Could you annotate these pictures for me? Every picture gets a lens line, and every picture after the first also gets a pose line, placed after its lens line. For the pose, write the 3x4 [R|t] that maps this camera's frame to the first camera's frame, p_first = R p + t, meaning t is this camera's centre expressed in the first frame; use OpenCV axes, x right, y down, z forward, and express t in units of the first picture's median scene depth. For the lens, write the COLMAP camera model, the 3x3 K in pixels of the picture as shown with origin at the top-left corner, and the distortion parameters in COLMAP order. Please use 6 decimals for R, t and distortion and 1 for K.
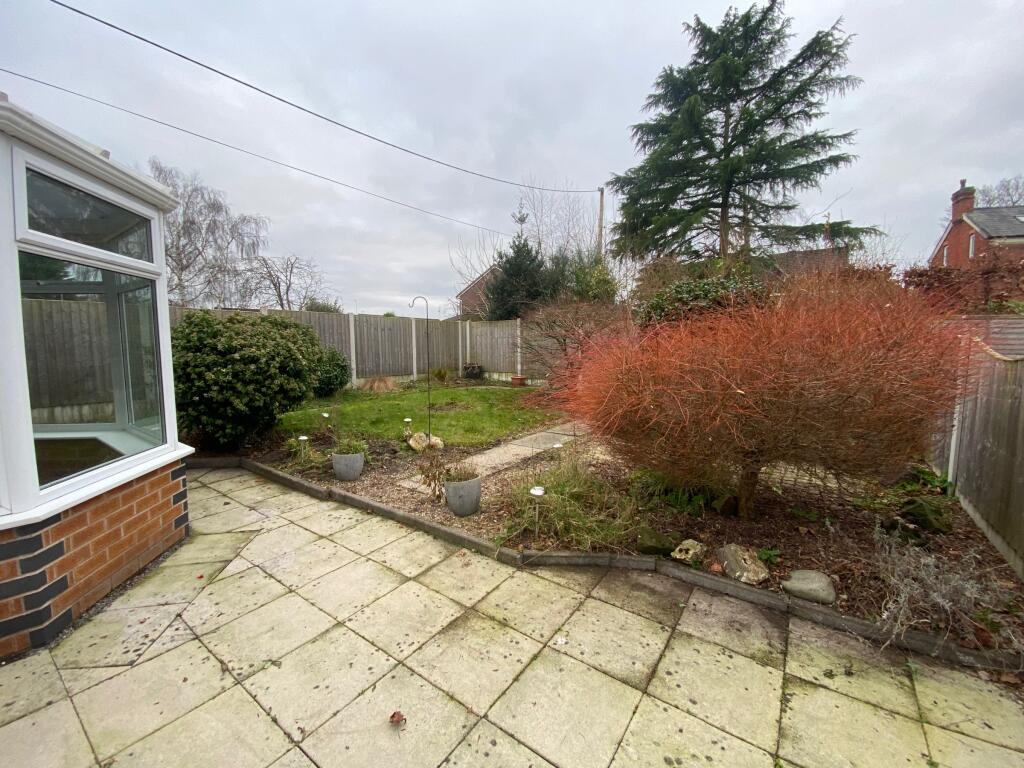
lens RADIAL K [[409.2, 0, 517.2], [0, 409.2, 381.3], [0, 0, 1]] dist [0.015815, -0.019139]
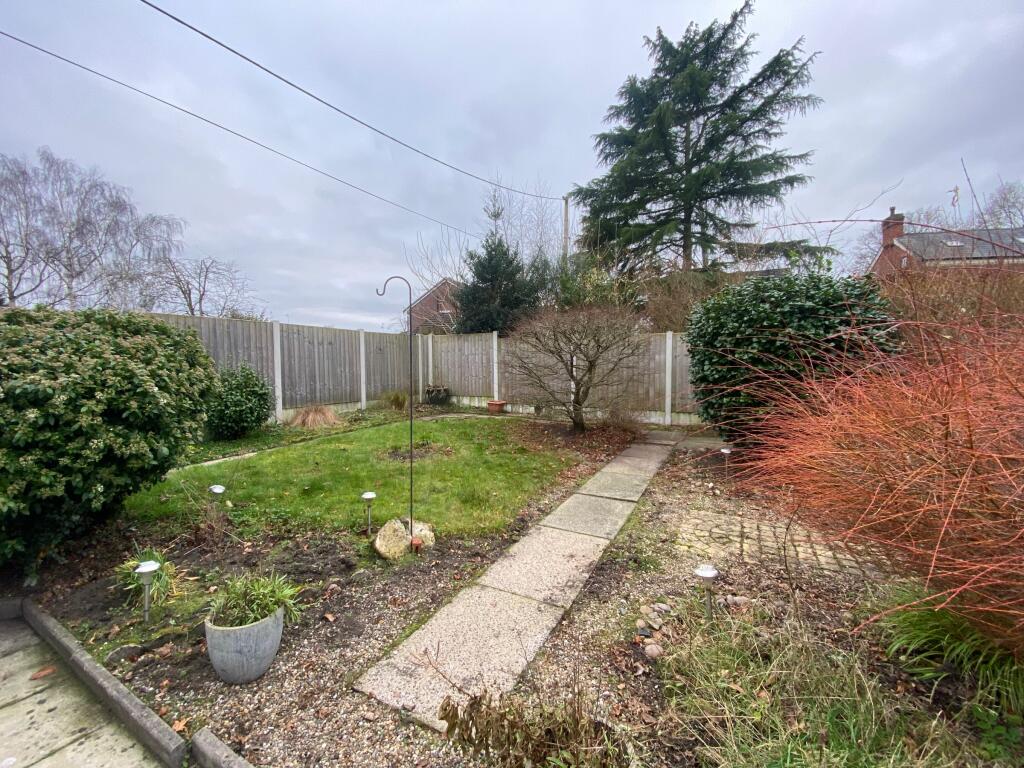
lens RADIAL K [[409.2, 0, 517.2], [0, 409.2, 381.3], [0, 0, 1]] dist [0.015815, -0.019139]
pose [[0.990949, -0.008770, 0.133955, -0.038700], [0.014580, 0.998992, -0.042454, -0.010563], [-0.133447, 0.044023, 0.990078, 0.111509]]
